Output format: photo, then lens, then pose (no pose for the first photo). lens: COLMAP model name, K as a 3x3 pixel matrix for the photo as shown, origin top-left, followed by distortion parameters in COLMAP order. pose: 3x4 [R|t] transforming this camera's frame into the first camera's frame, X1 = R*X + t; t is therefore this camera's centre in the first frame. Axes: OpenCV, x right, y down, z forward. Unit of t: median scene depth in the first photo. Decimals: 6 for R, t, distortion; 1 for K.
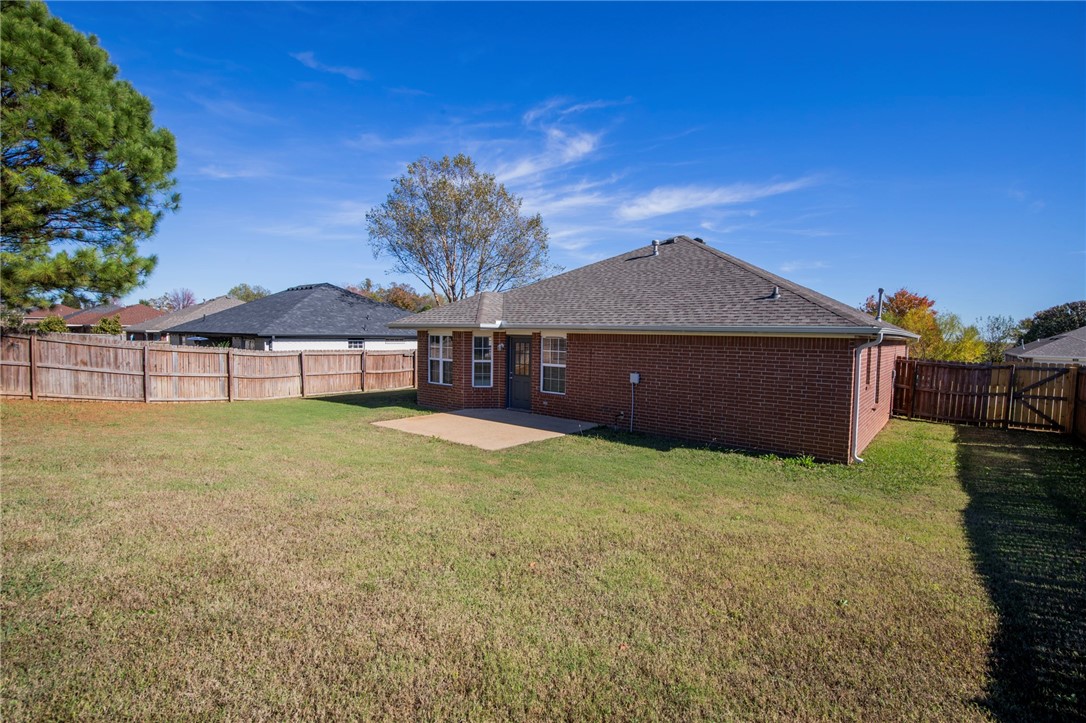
lens RADIAL K [[510.9, 0, 554.9], [0, 510.9, 360.9], [0, 0, 1]] dist [-0.019003, 0.000542]
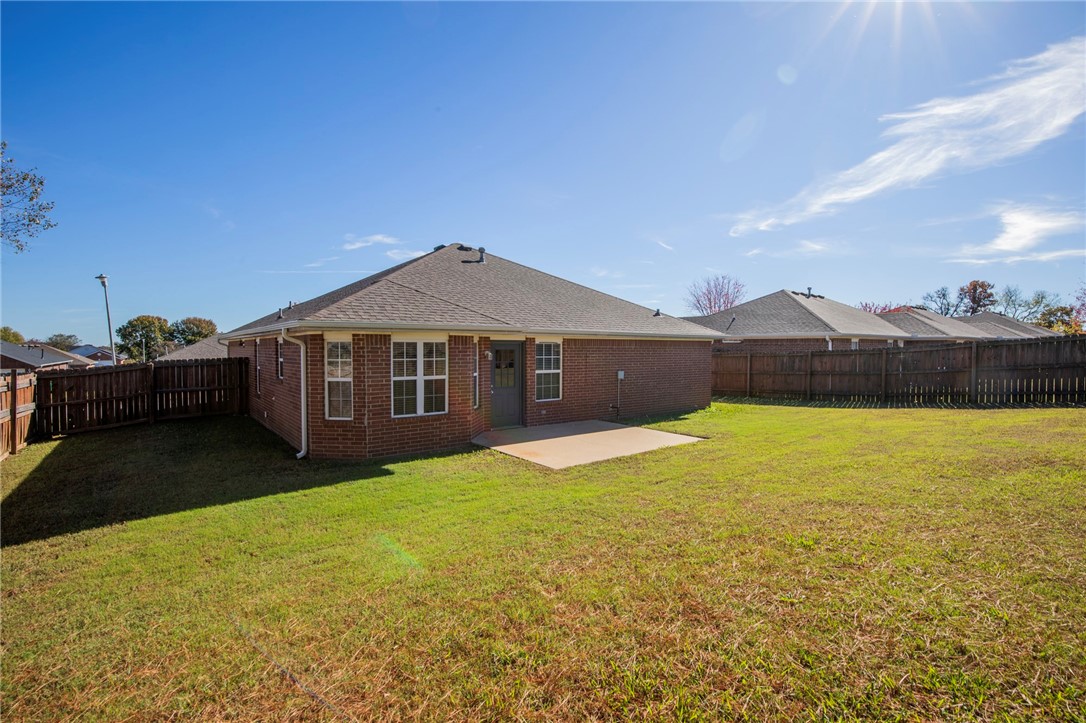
lens RADIAL K [[510.9, 0, 554.9], [0, 510.9, 360.9], [0, 0, 1]] dist [-0.019003, 0.000542]
pose [[0.235903, -0.054524, 0.970246, -0.874834], [0.043190, 0.998026, 0.045584, -0.051164], [-0.970816, 0.031152, 0.237793, 0.708843]]
